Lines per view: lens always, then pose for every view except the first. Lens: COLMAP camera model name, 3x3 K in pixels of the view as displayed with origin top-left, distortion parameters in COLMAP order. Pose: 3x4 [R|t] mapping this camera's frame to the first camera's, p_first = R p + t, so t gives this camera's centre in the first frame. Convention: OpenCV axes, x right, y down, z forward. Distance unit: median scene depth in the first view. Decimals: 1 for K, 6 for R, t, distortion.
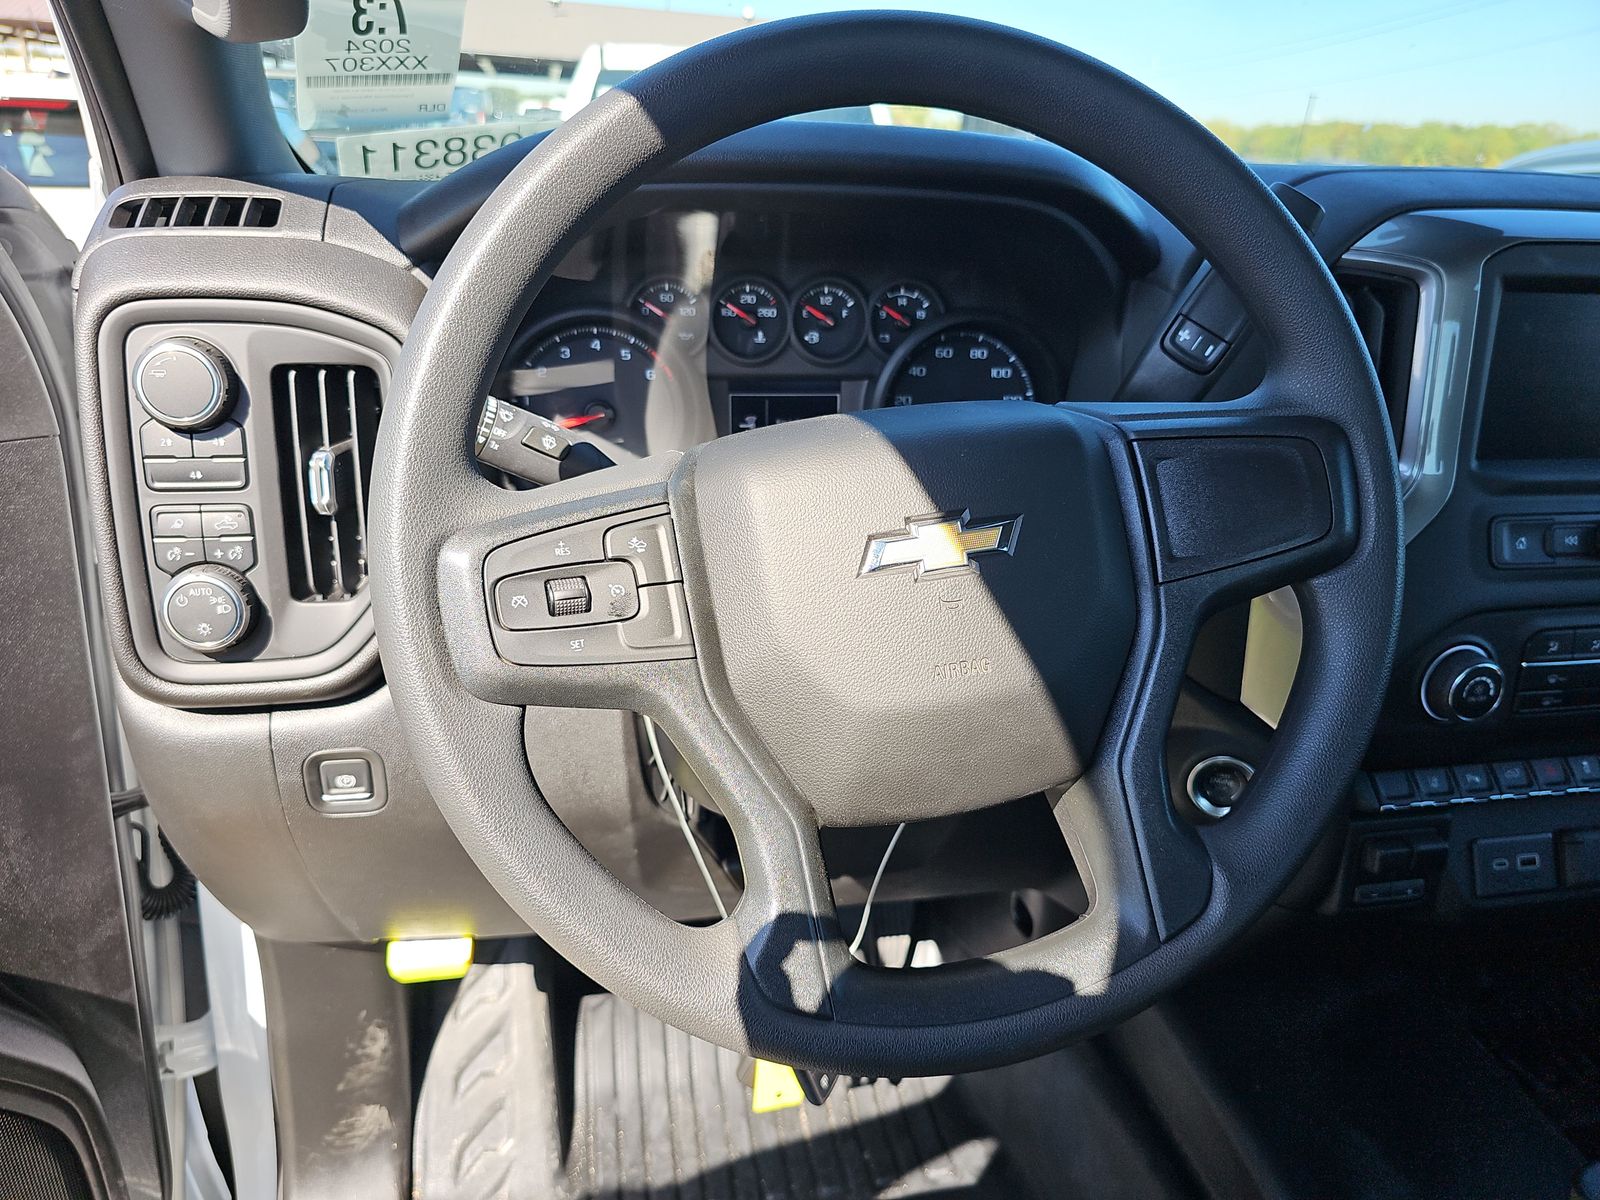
lens RADIAL K [[1064.3, 0, 786.9], [0, 1064.3, 582.9], [0, 0, 1]] dist [0.017212, -0.023160]
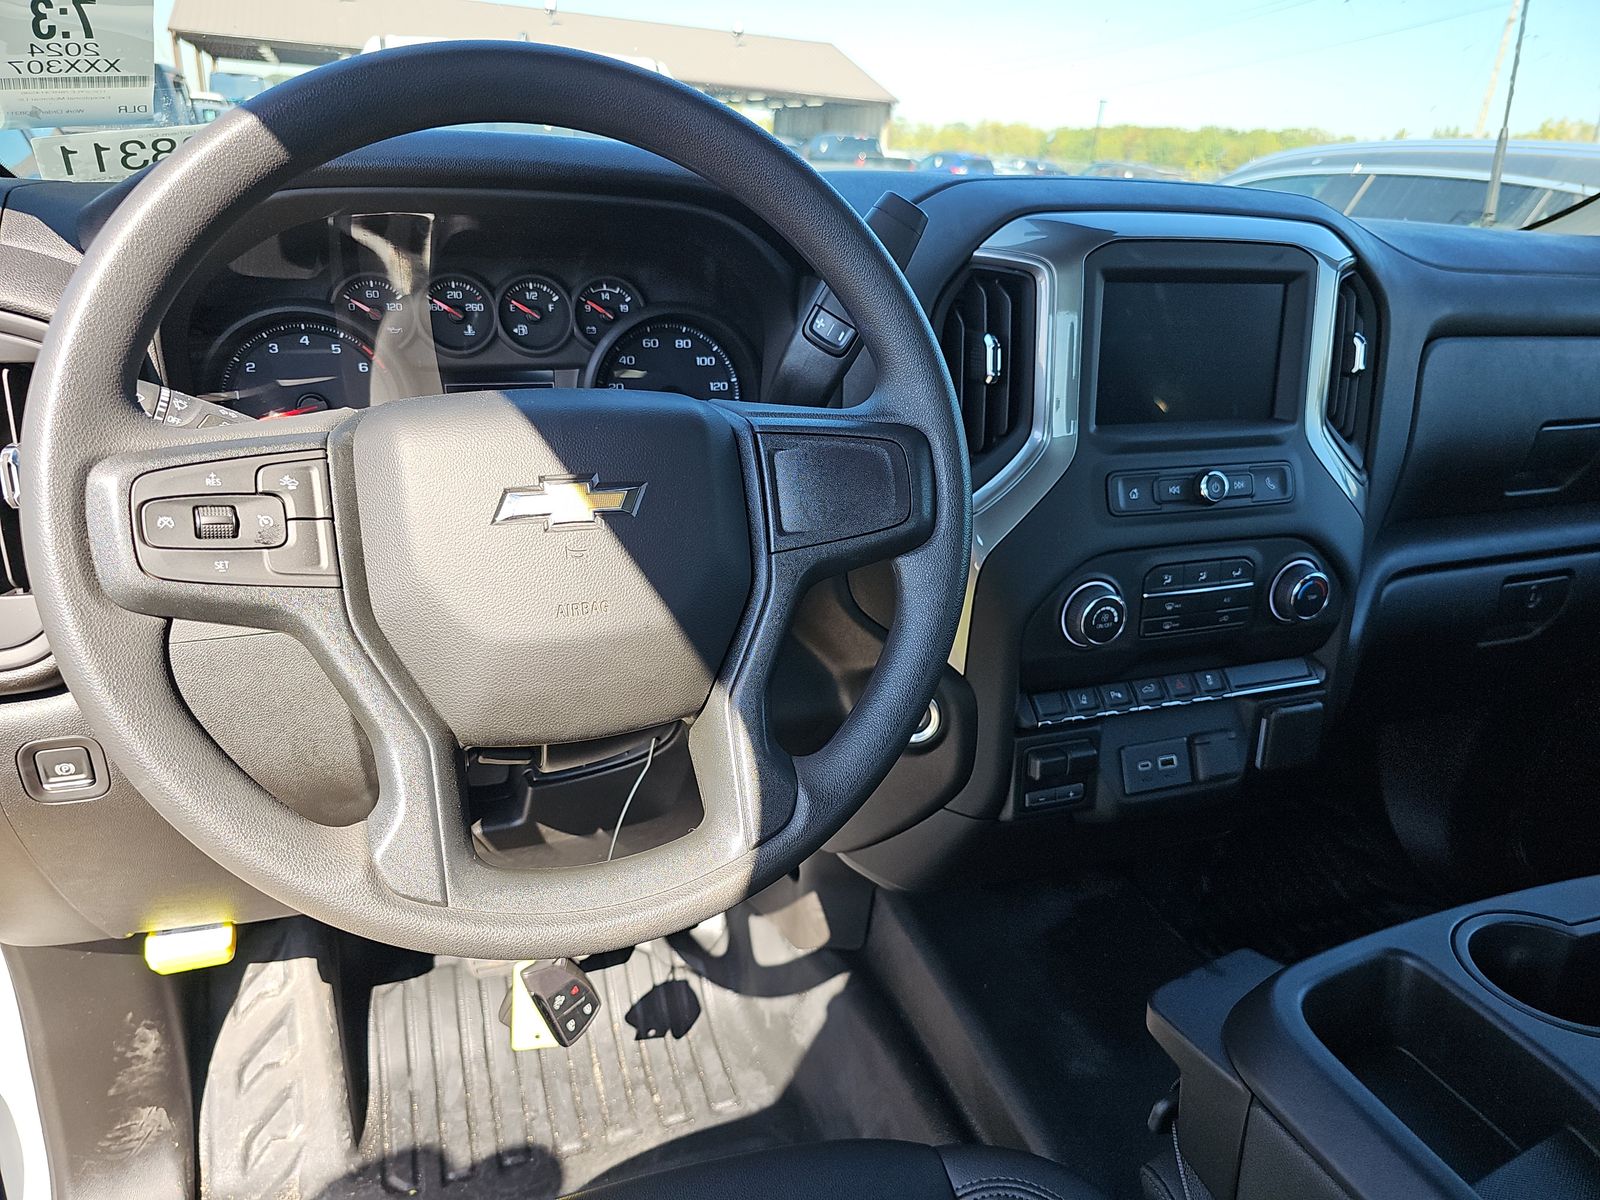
lens RADIAL K [[1064.3, 0, 805.7], [0, 1064.3, 597.2], [0, 0, 1]] dist [0.017212, -0.023160]
pose [[0.985761, -0.055395, 0.158765, 0.122931], [0.053047, 0.998411, 0.018992, 0.034485], [-0.159565, -0.010300, 0.987134, -0.115721]]
